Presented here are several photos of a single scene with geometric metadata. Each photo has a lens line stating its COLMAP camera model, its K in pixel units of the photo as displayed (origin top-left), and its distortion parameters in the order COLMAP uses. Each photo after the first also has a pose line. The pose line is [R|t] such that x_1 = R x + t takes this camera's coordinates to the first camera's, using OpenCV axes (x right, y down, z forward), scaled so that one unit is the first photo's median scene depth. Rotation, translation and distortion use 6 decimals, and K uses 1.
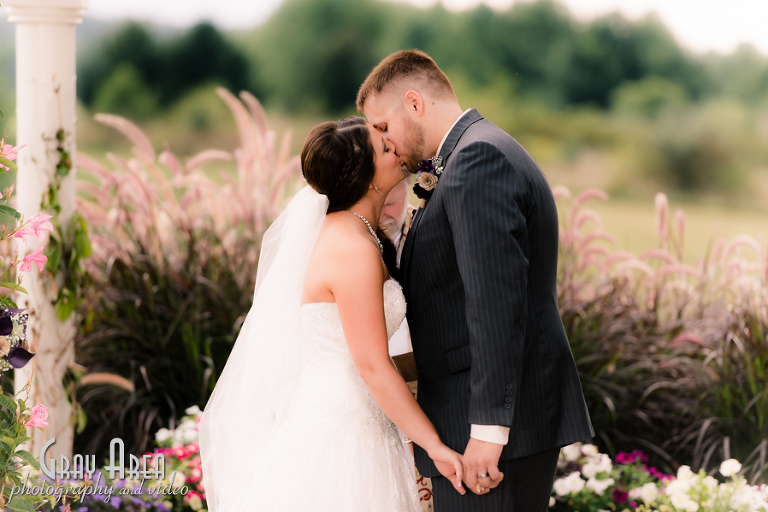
lens RADIAL K [[4419.4, 0, 380.7], [0, 4419.4, 258.6], [0, 0, 1]] dist [0.390841, 0.000000]
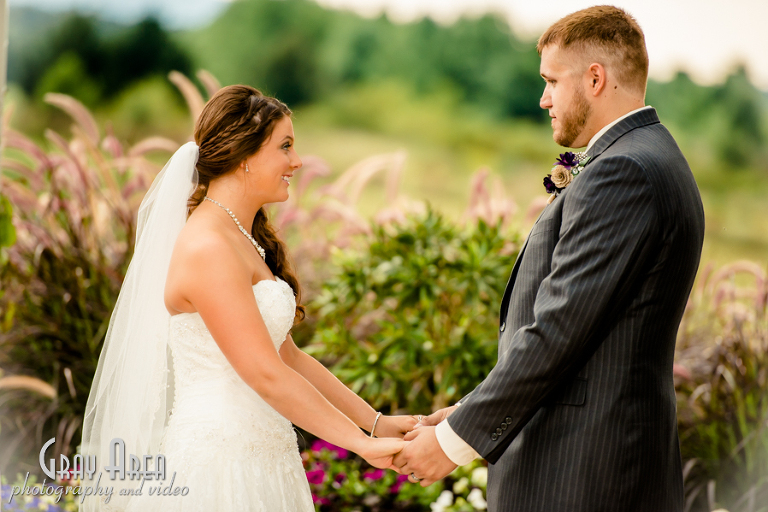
lens RADIAL K [[4085.5, 0, 388.0], [0, 4085.5, 252.6], [0, 0, 1]] dist [1.910671, 0.000000]
pose [[0.998425, 0.051934, 0.021221, -0.007724], [-0.051854, 0.998645, -0.004294, 0.000727], [-0.021416, 0.003187, 0.999766, 0.154380]]
